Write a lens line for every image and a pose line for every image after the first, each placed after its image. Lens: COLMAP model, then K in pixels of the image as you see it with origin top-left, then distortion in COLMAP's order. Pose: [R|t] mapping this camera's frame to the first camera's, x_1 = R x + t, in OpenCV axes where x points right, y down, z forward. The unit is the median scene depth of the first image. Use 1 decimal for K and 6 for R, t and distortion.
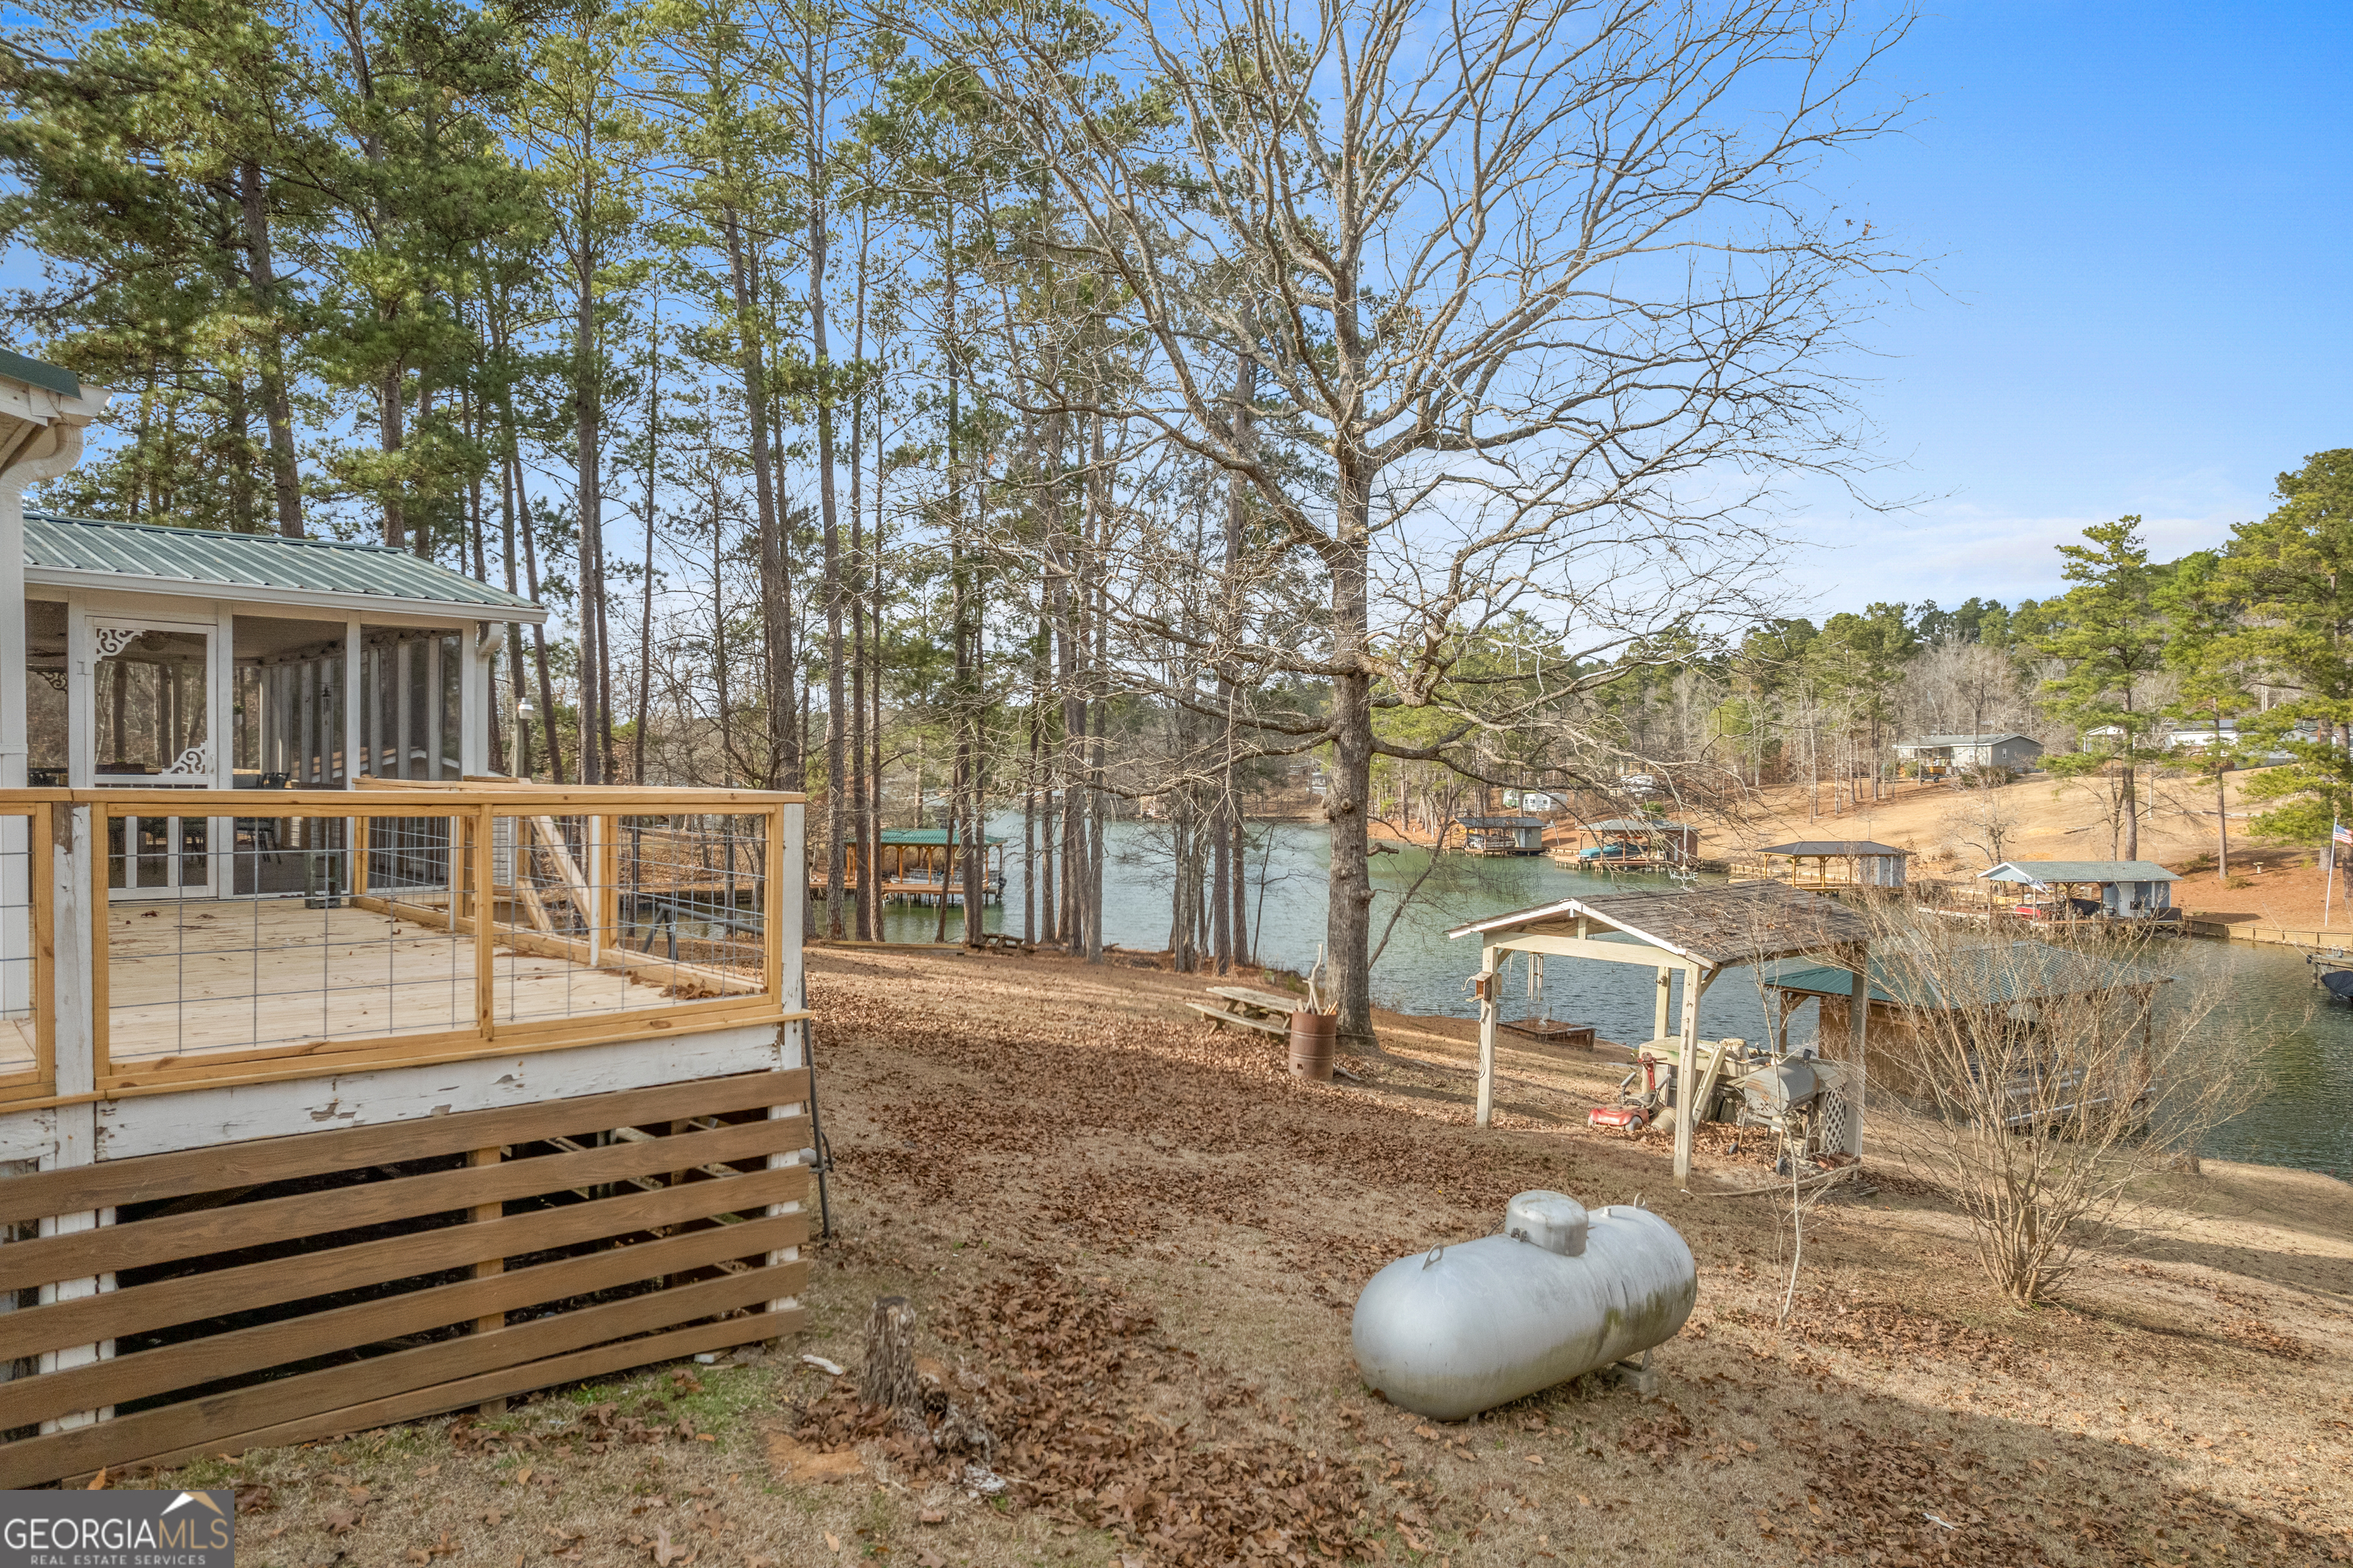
lens RADIAL K [[1505.5, 0, 1173.3], [0, 1505.5, 795.8], [0, 0, 1]] dist [-0.080437, 0.067185]
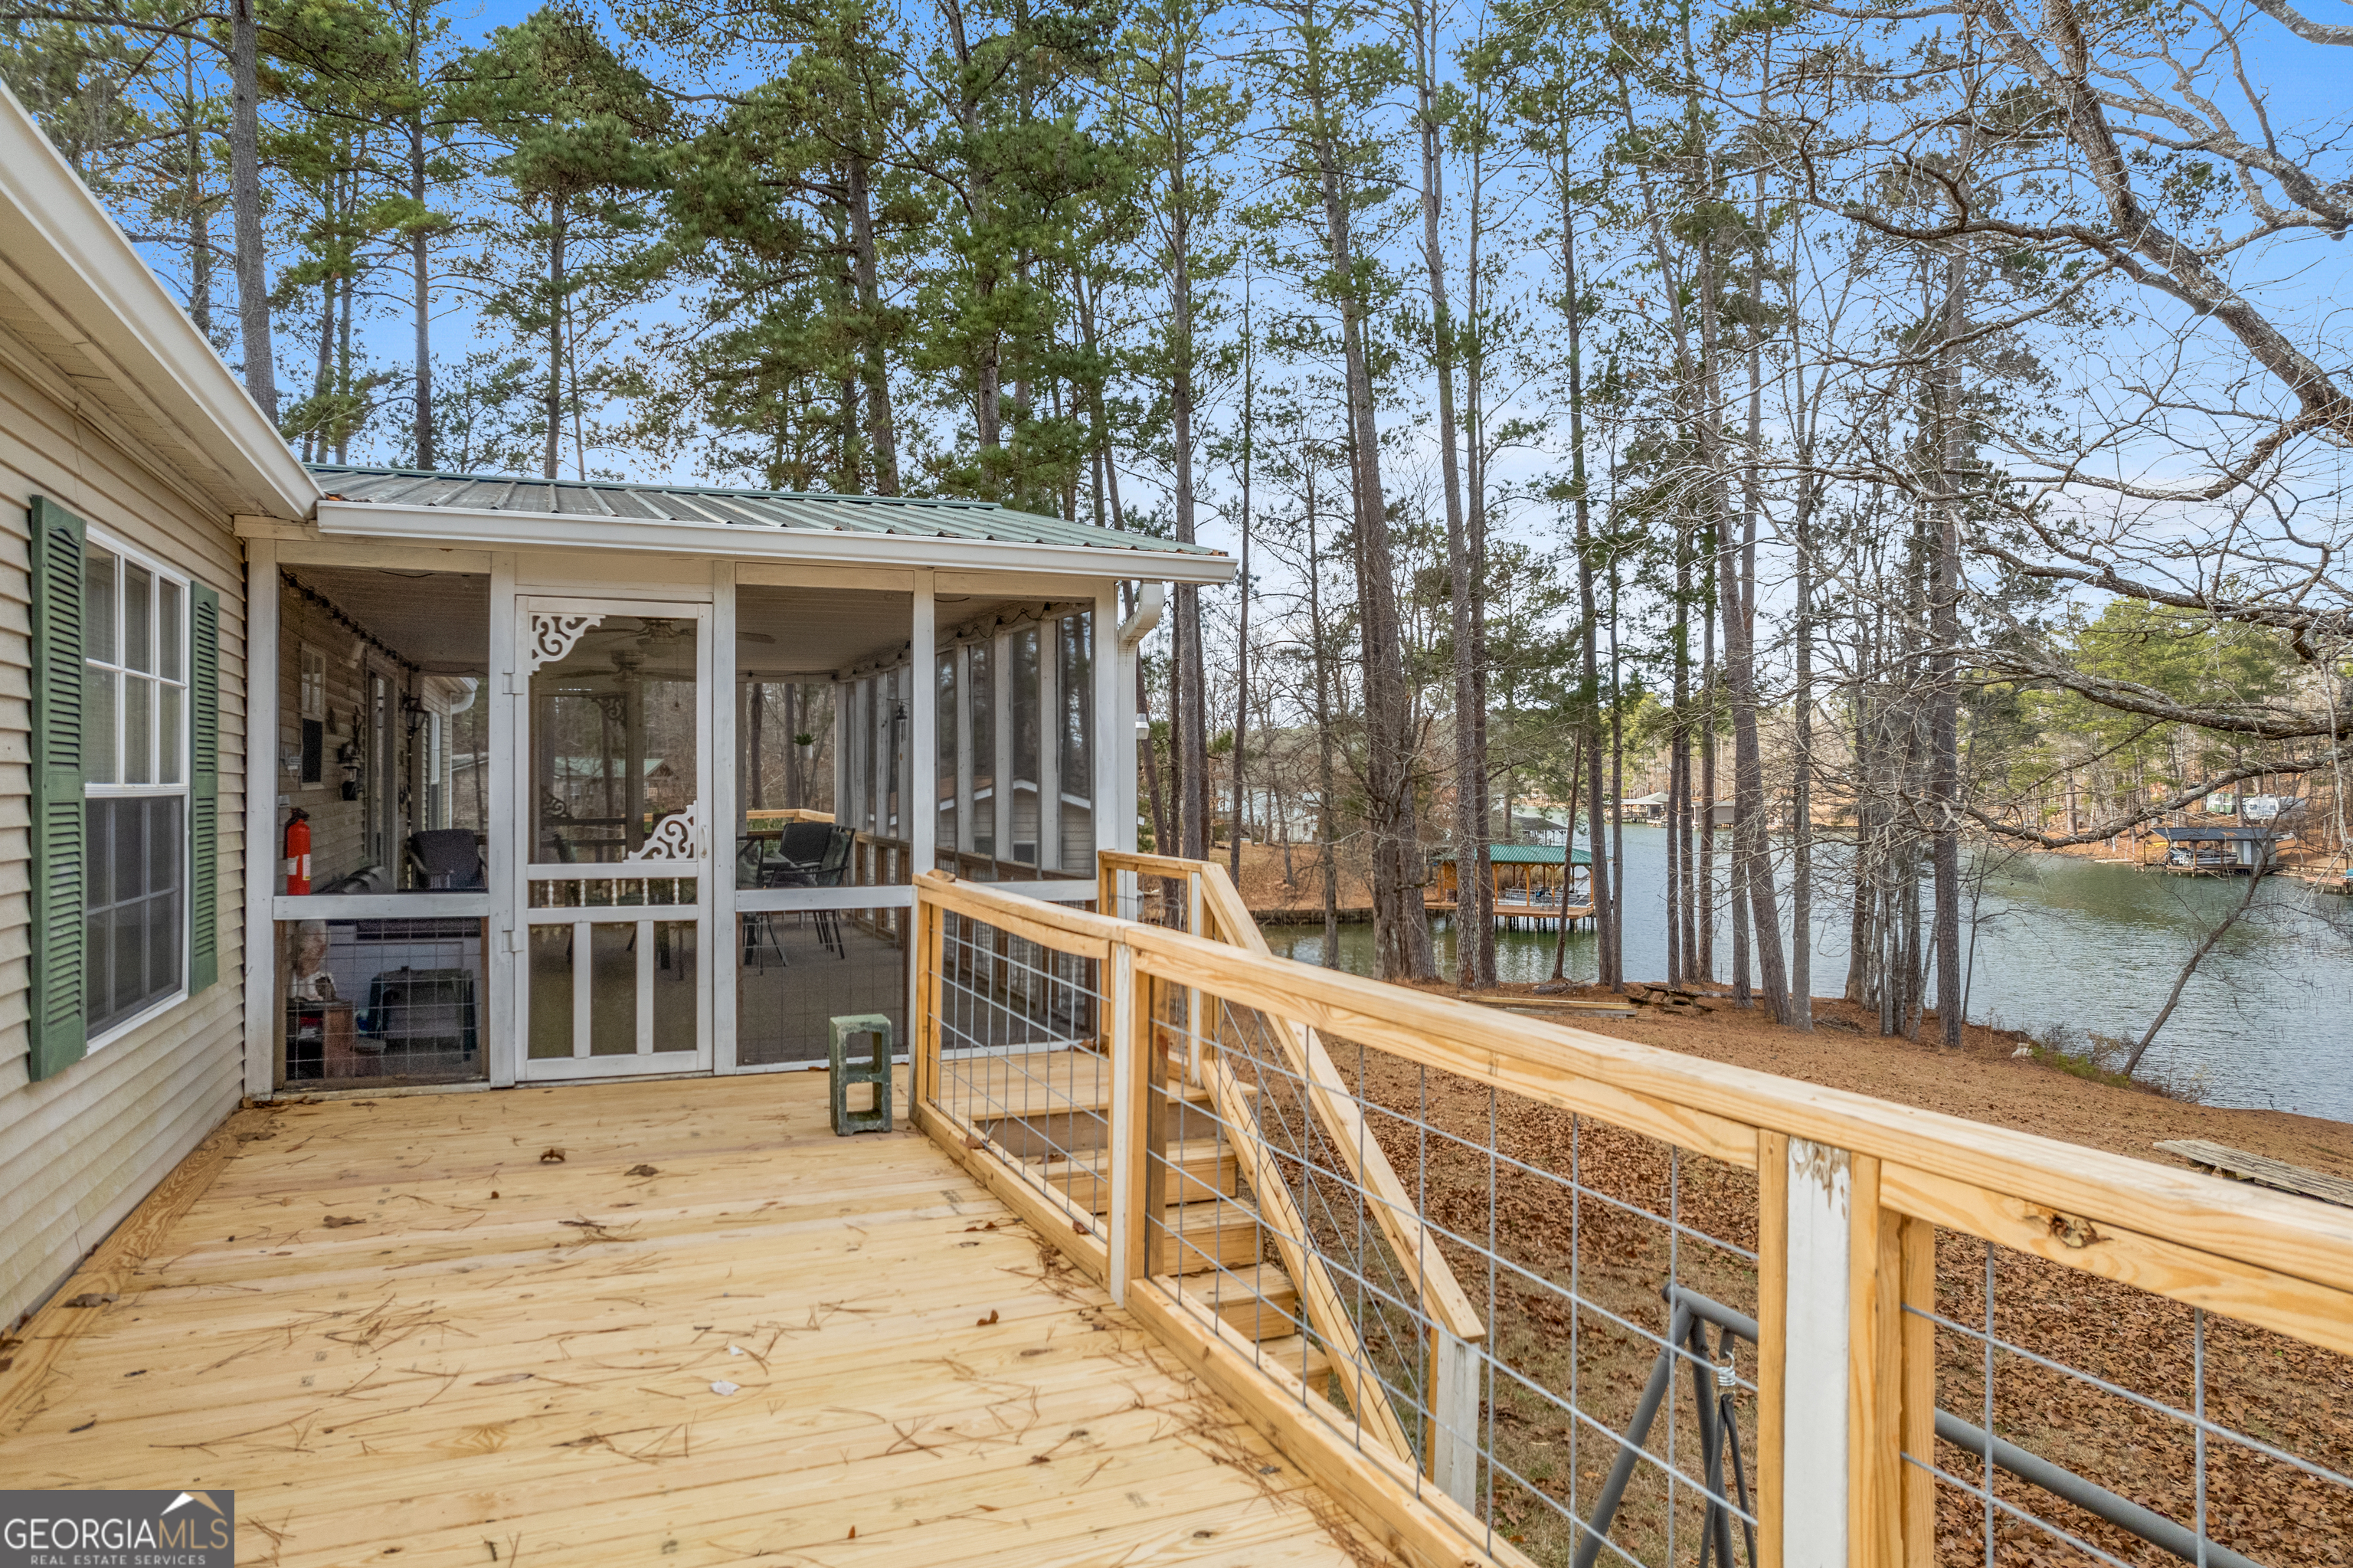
lens RADIAL K [[1520.2, 0, 1158.6], [0, 1520.2, 749.3], [0, 0, 1]] dist [-0.037665, -0.000342]
pose [[0.929456, -0.020484, -0.368363, -0.100237], [0.007356, 0.999288, -0.037006, -0.013096], [0.368859, 0.031686, 0.928945, 0.192495]]
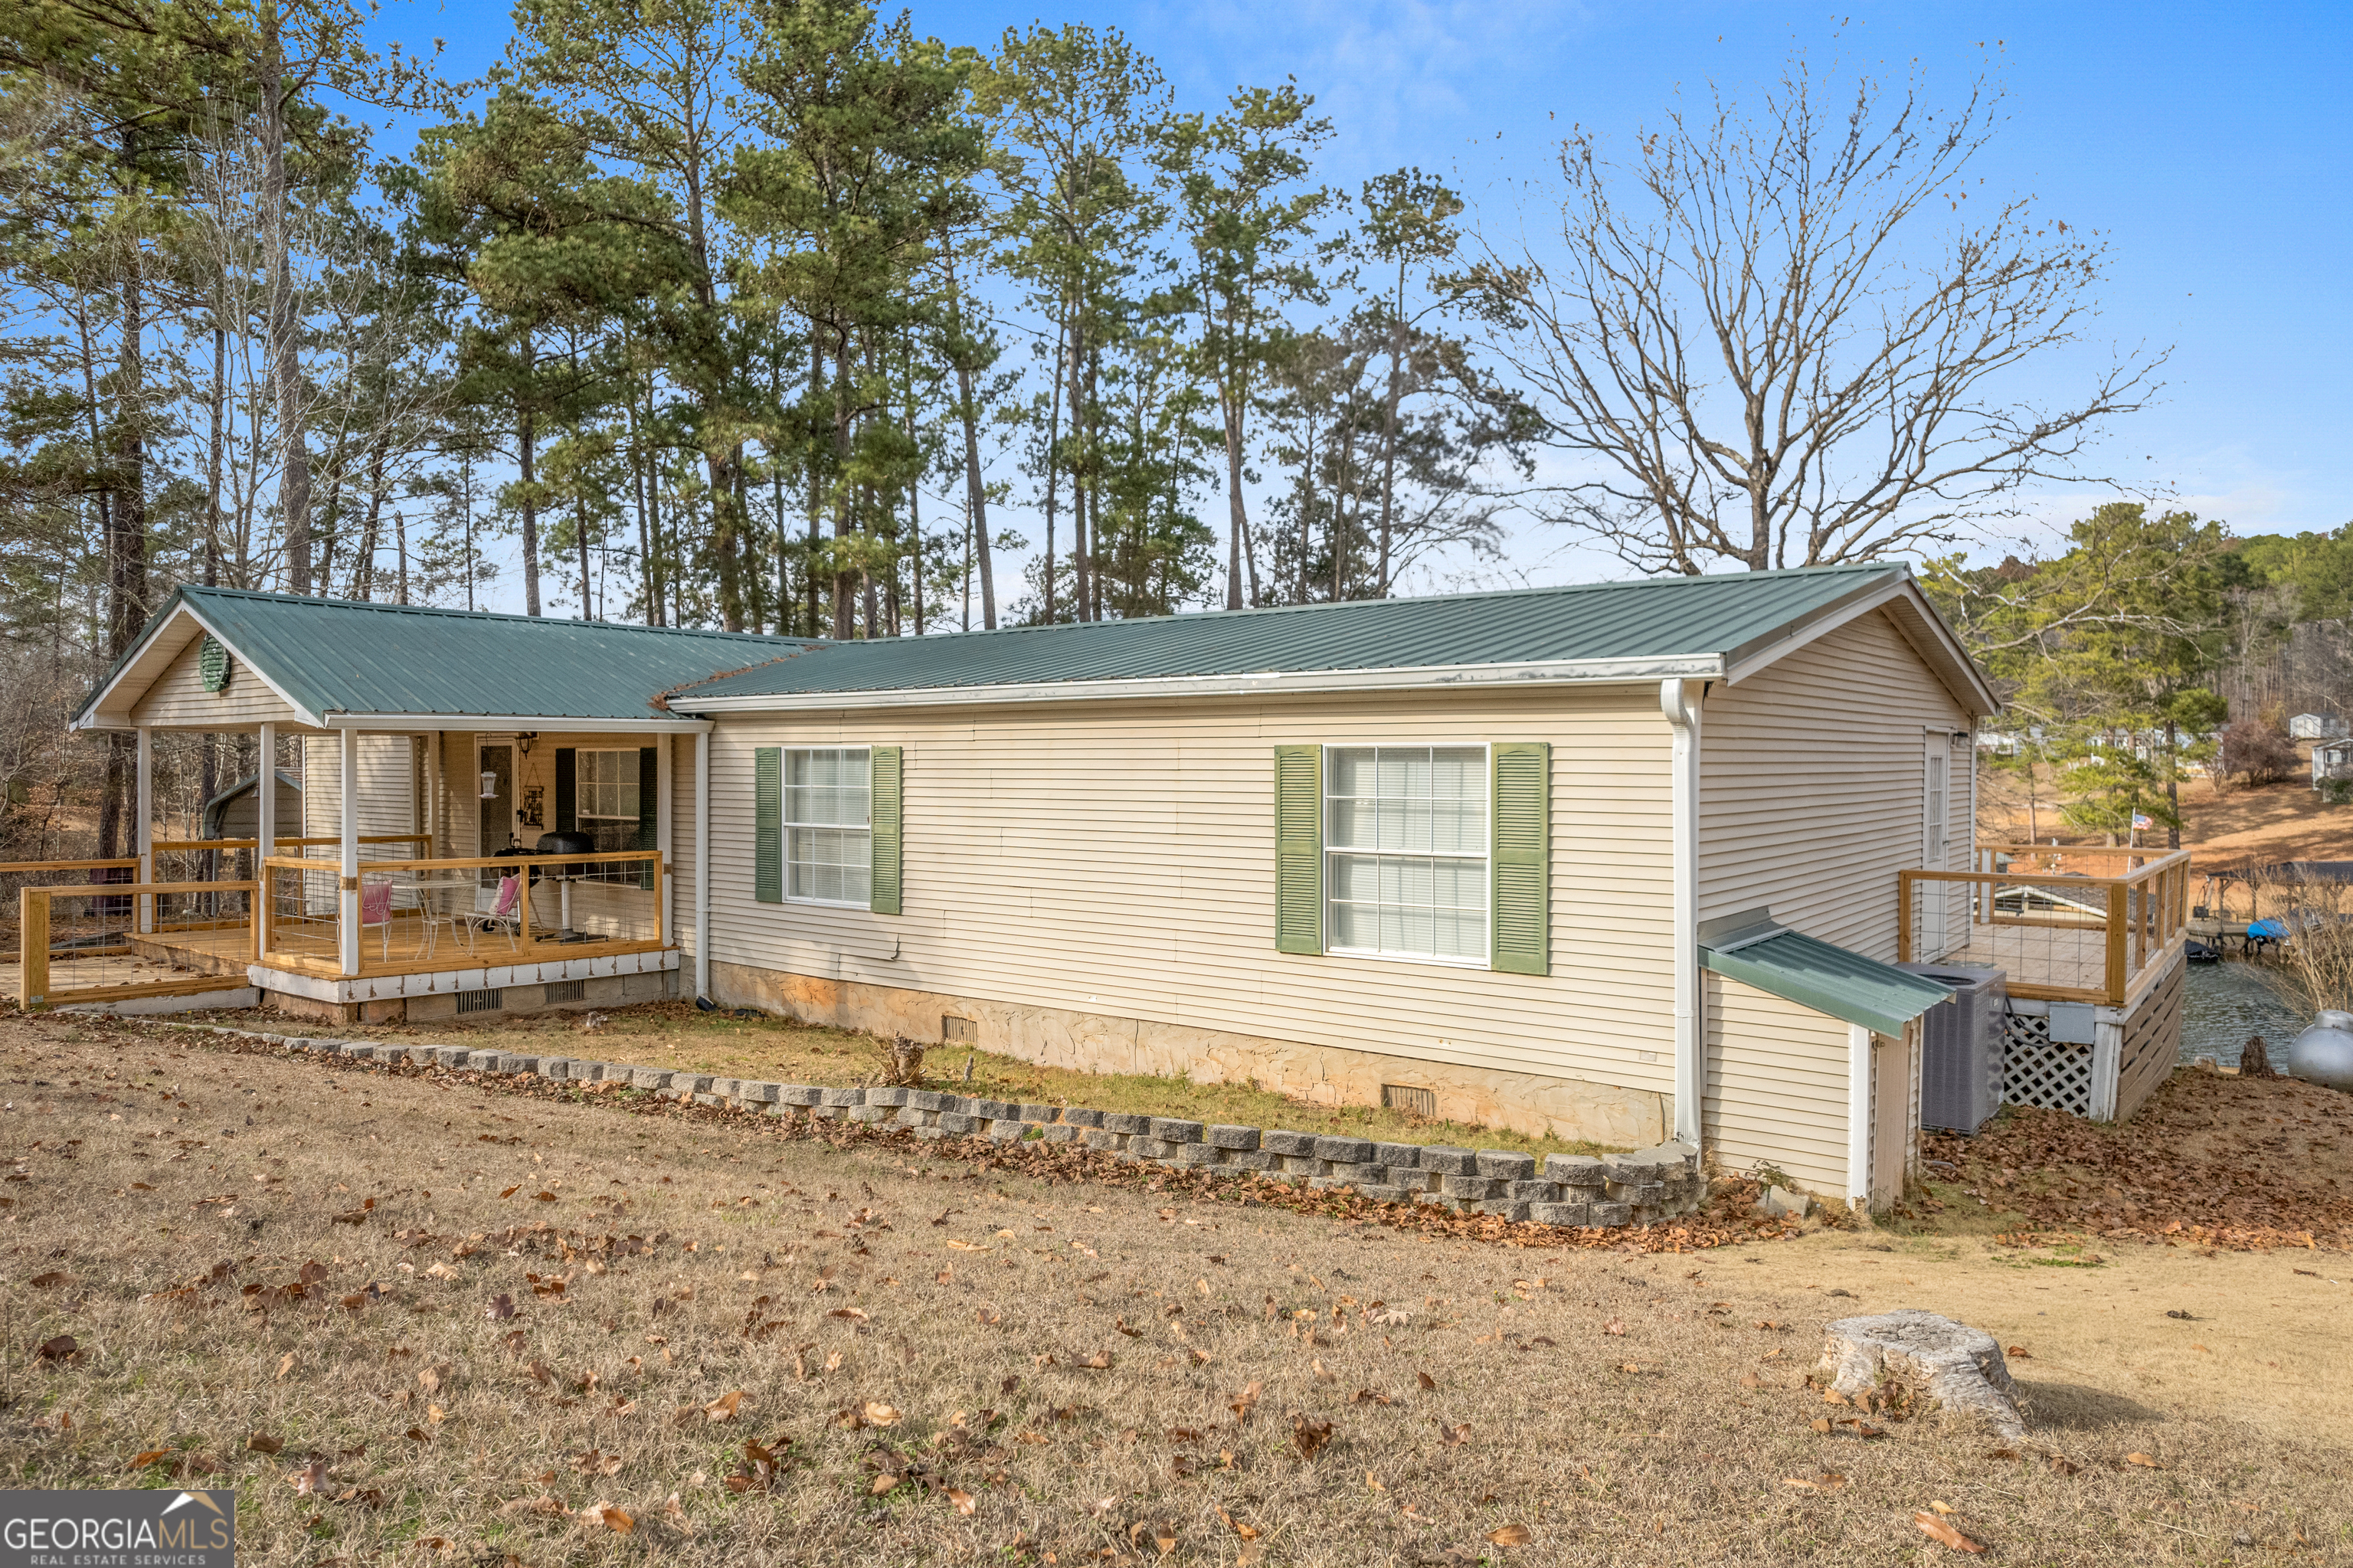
lens RADIAL K [[1517.2, 0, 1178.3], [0, 1517.2, 770.2], [0, 0, 1]] dist [-0.079107, 0.071021]
pose [[0.988842, -0.005983, 0.148849, -0.493055], [0.007746, 0.999907, -0.011262, -0.026324], [-0.148768, 0.012290, 0.988796, -0.272610]]
